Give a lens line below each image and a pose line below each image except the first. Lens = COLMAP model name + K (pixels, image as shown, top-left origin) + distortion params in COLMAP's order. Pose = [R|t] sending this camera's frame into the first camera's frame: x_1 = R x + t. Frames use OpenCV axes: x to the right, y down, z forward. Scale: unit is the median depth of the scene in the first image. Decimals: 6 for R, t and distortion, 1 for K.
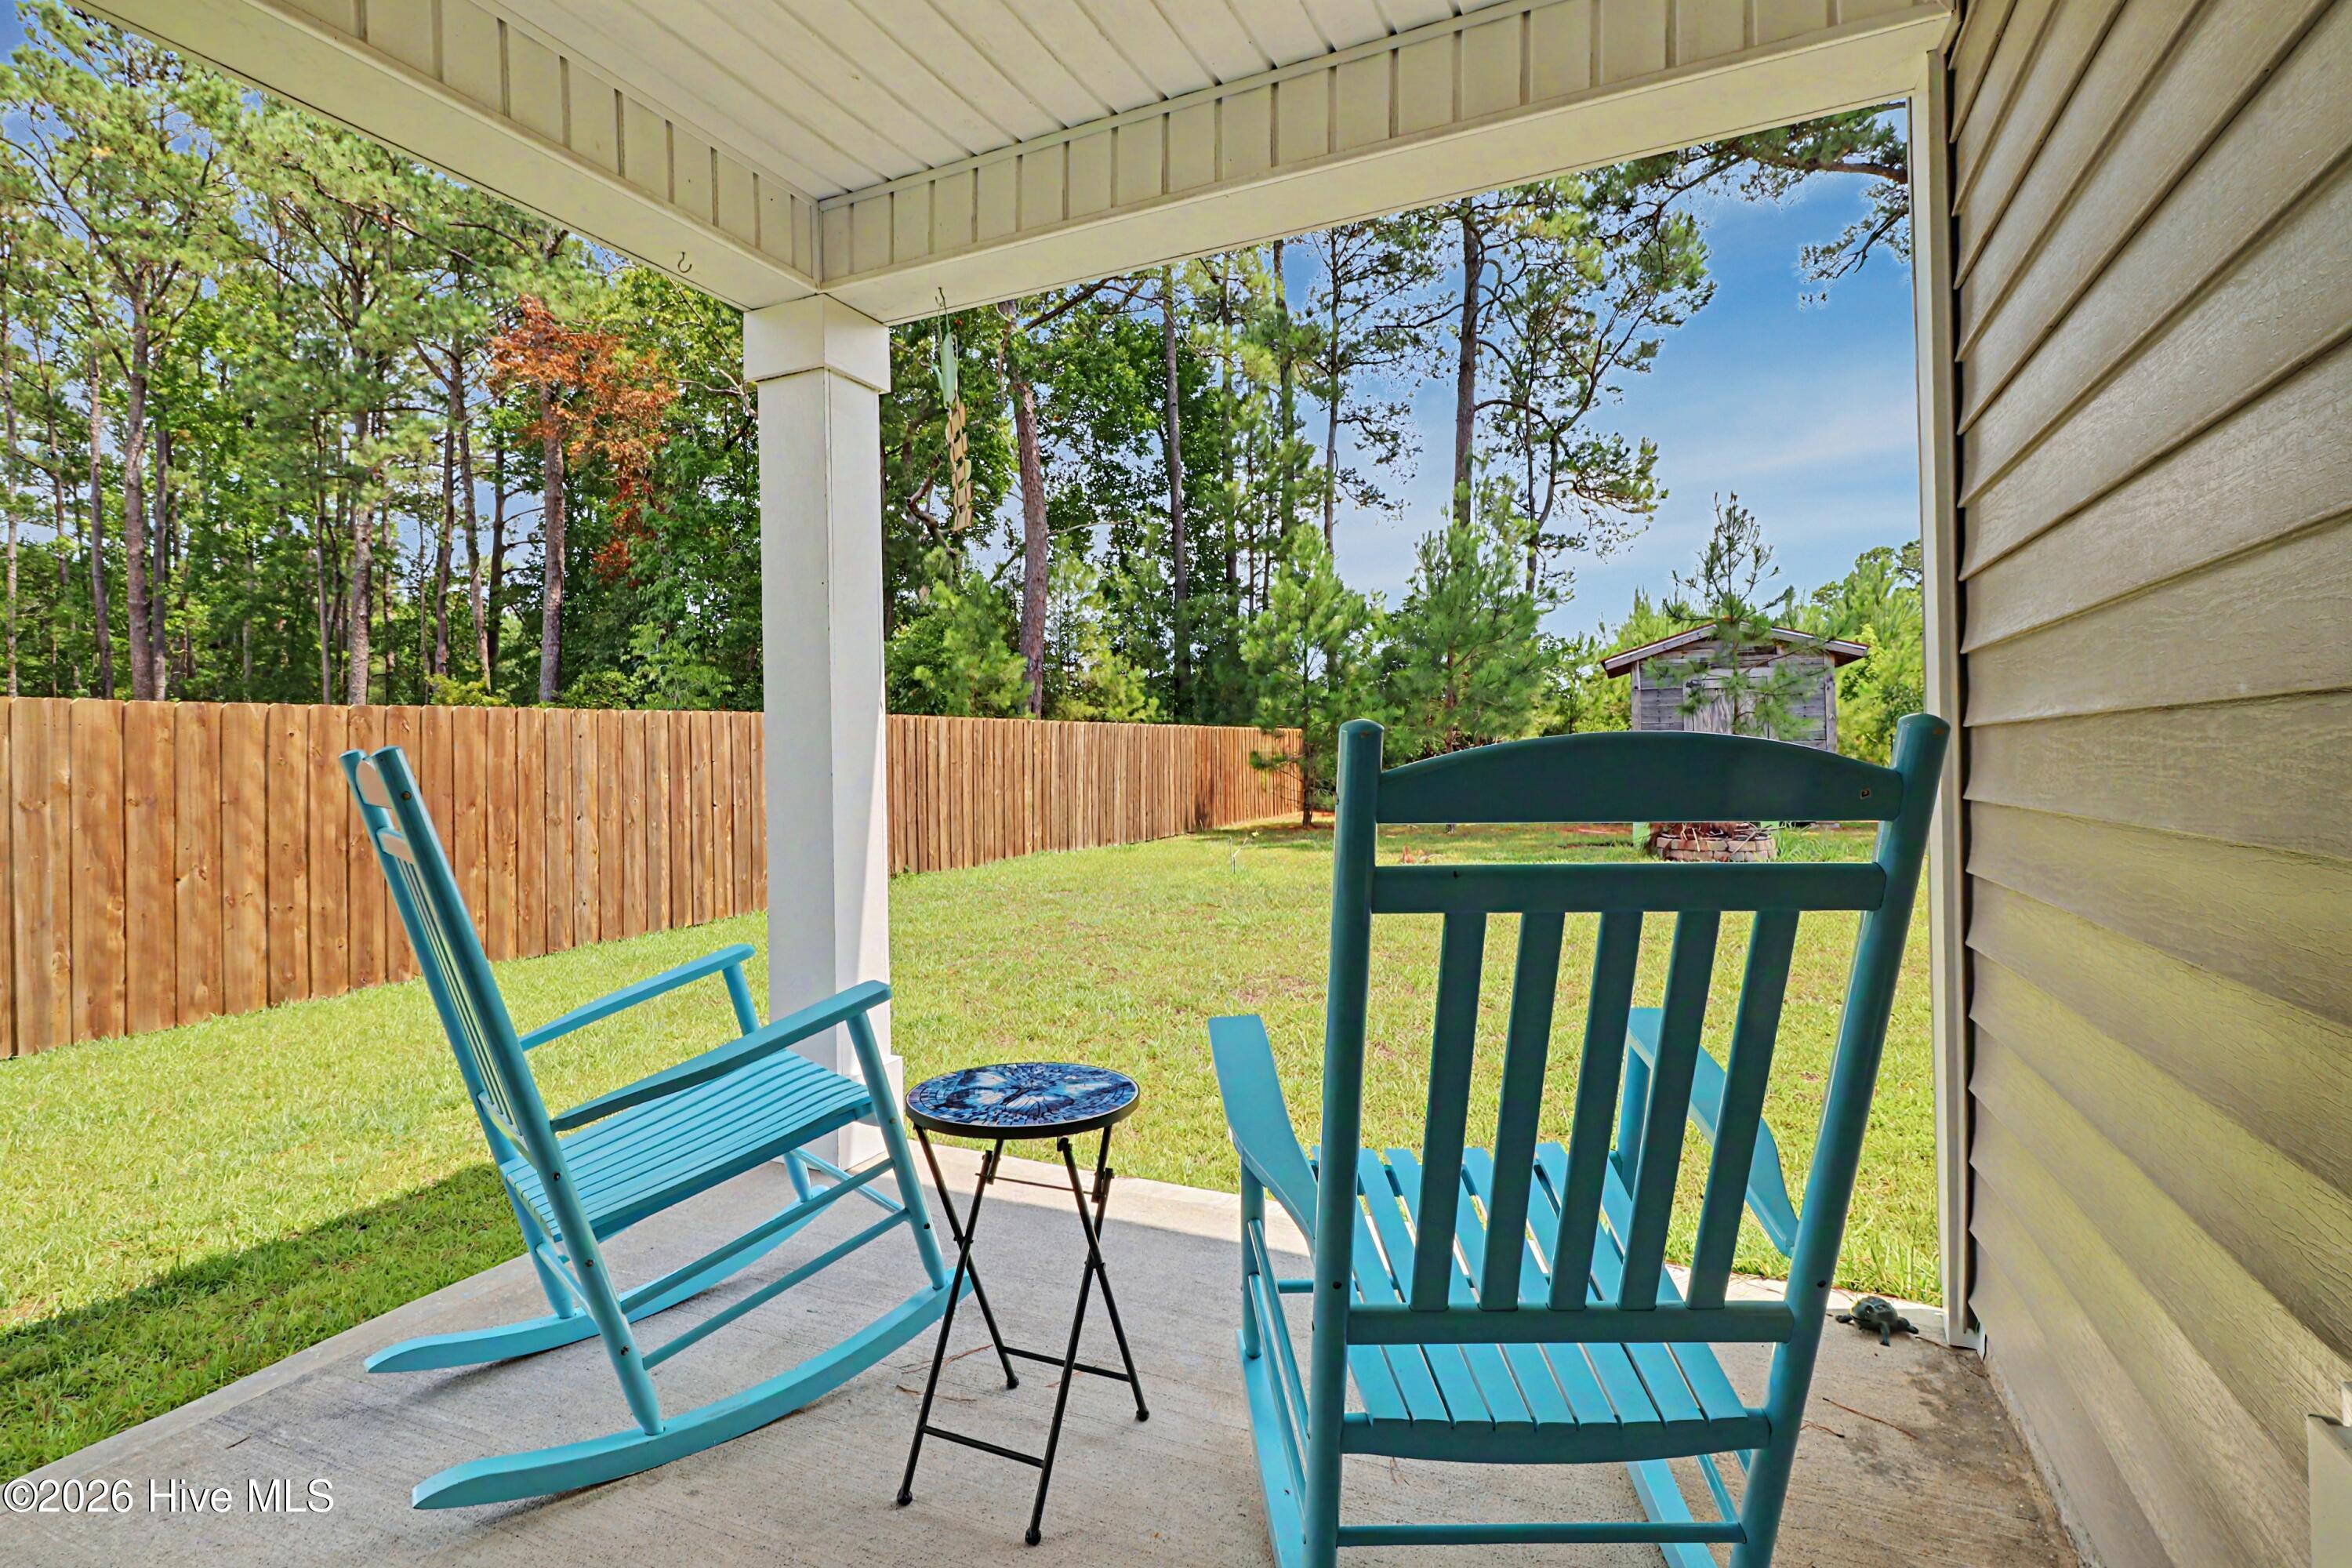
lens RADIAL K [[1115.1, 0, 1156.9], [0, 1115.1, 774.5], [0, 0, 1]] dist [-0.000472, -0.000296]
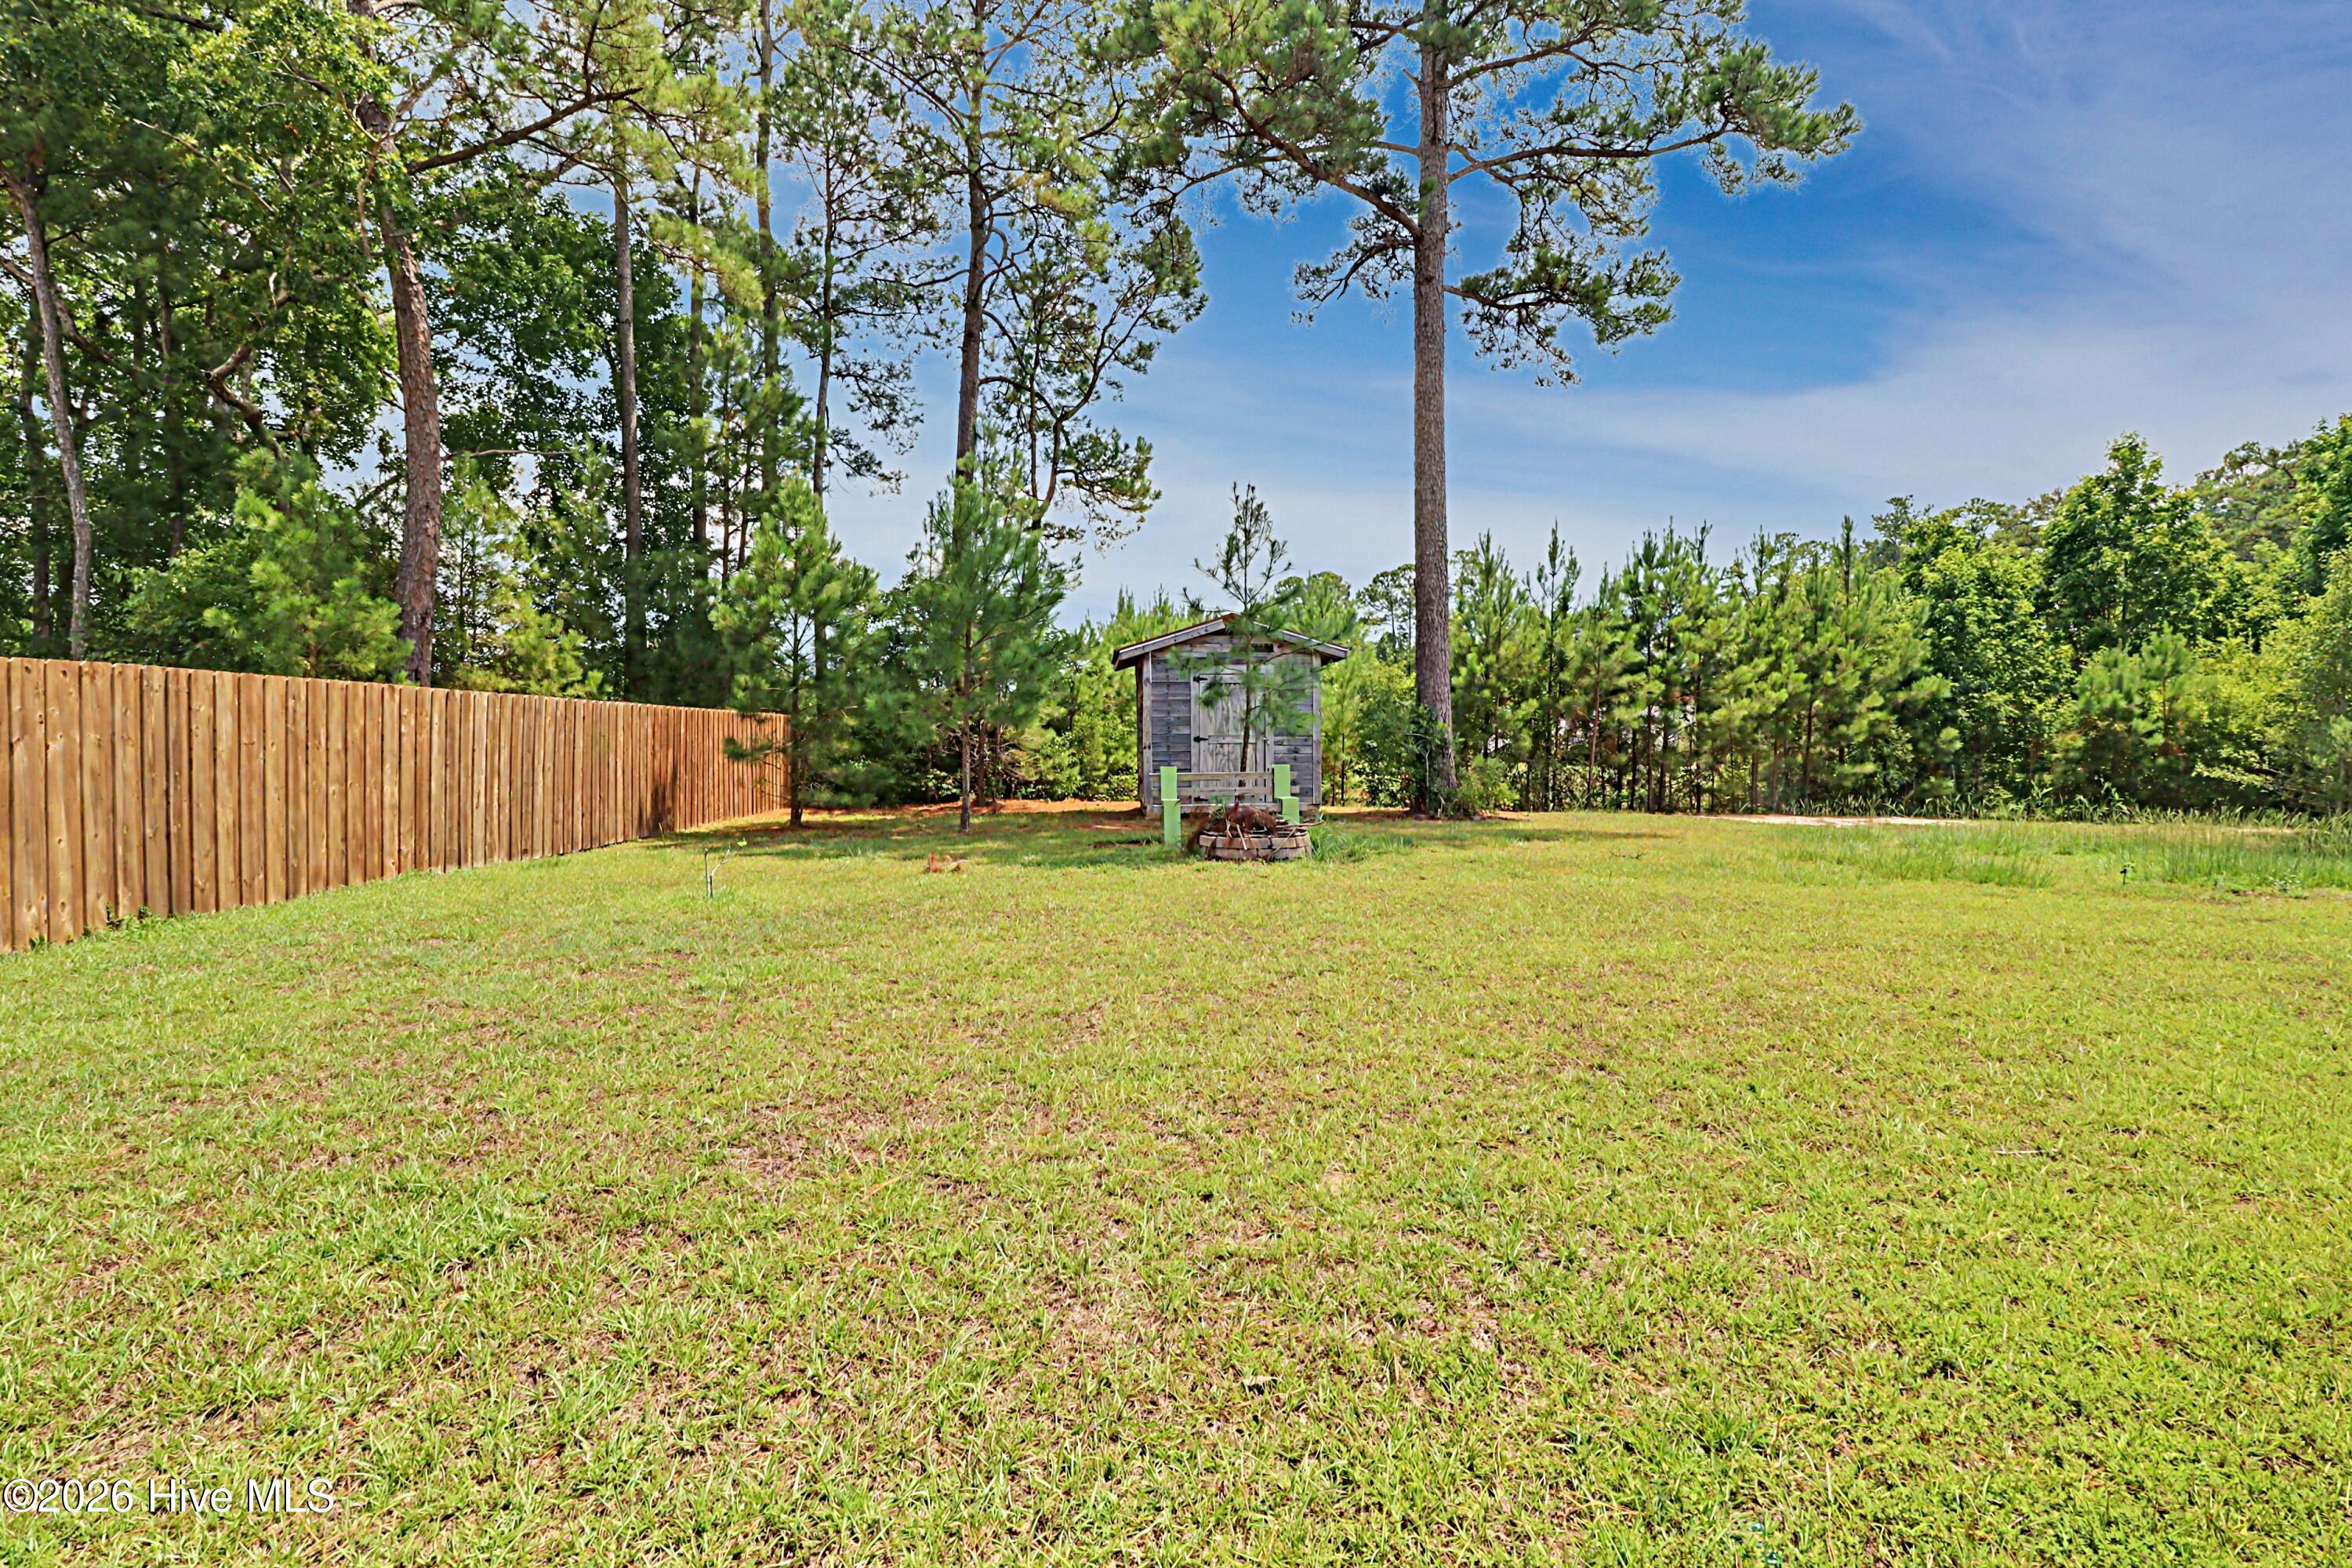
lens RADIAL K [[1084.2, 0, 1144.9], [0, 1084.2, 751.6], [0, 0, 1]] dist [0.015062, 0.000223]
pose [[0.894555, 0.012317, 0.446787, 0.001589], [-0.005598, 0.999851, -0.016355, 0.000759], [-0.446922, 0.012129, 0.894491, 0.111762]]
